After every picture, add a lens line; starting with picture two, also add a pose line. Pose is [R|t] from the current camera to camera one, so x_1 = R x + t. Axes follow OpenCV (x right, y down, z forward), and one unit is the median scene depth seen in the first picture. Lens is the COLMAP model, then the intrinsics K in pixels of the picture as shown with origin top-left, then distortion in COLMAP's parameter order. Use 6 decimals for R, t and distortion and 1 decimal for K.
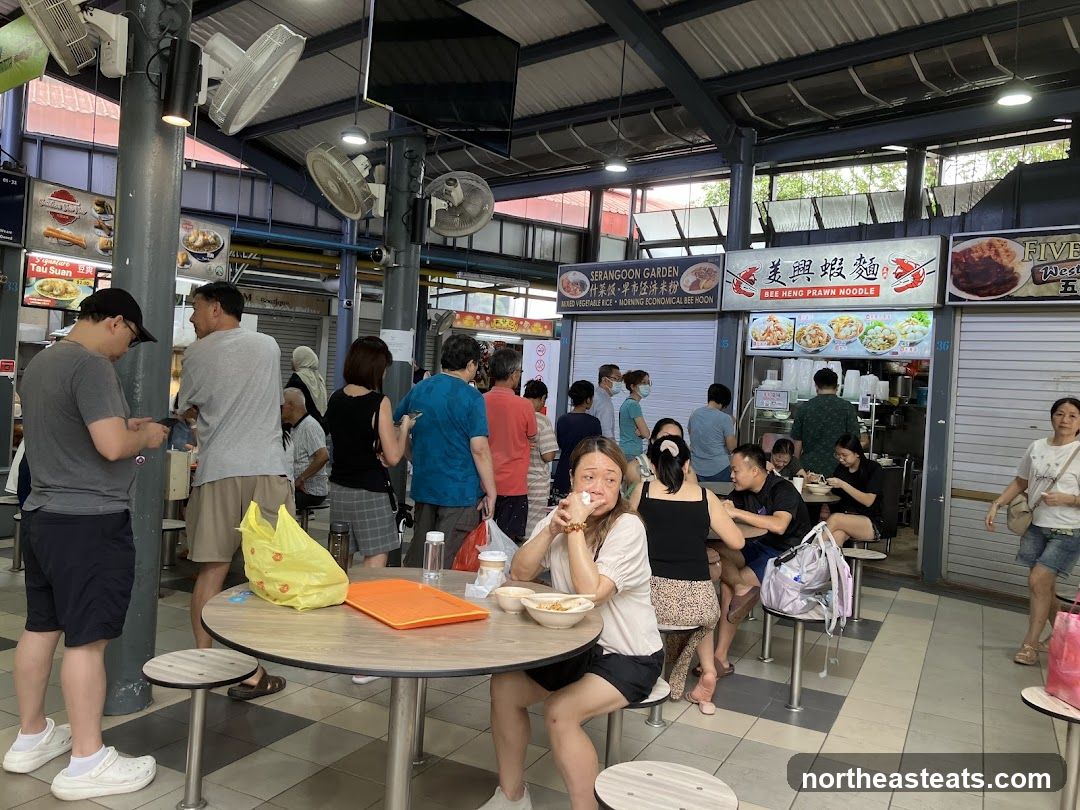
lens RADIAL K [[956.2, 0, 496.3], [0, 956.2, 401.7], [0, 0, 1]] dist [-0.000004, 0.001676]
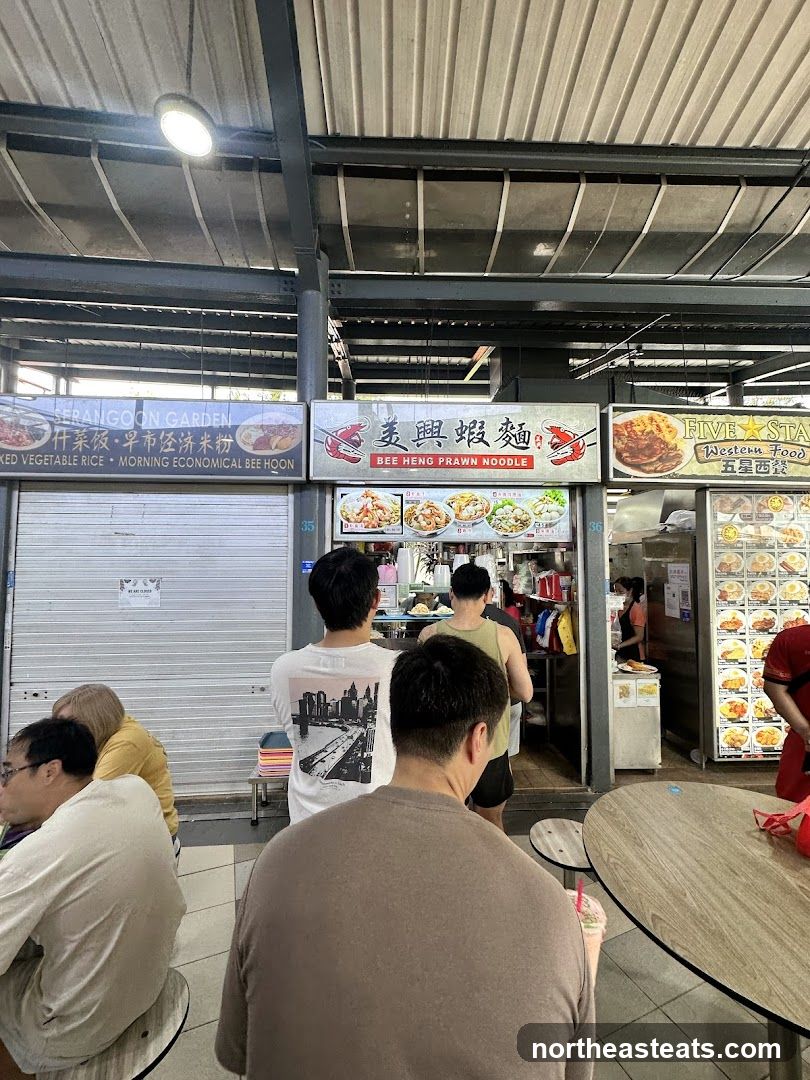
lens RADIAL K [[444.9, 0, 408.3], [0, 444.9, 537.6], [0, 0, 1]] dist [0.001195, 0.000070]
pose [[0.623767, -0.015886, 0.781449, 0.021111], [0.053883, 0.998289, -0.022716, -0.044309], [-0.779751, 0.056277, 0.623555, 0.806886]]
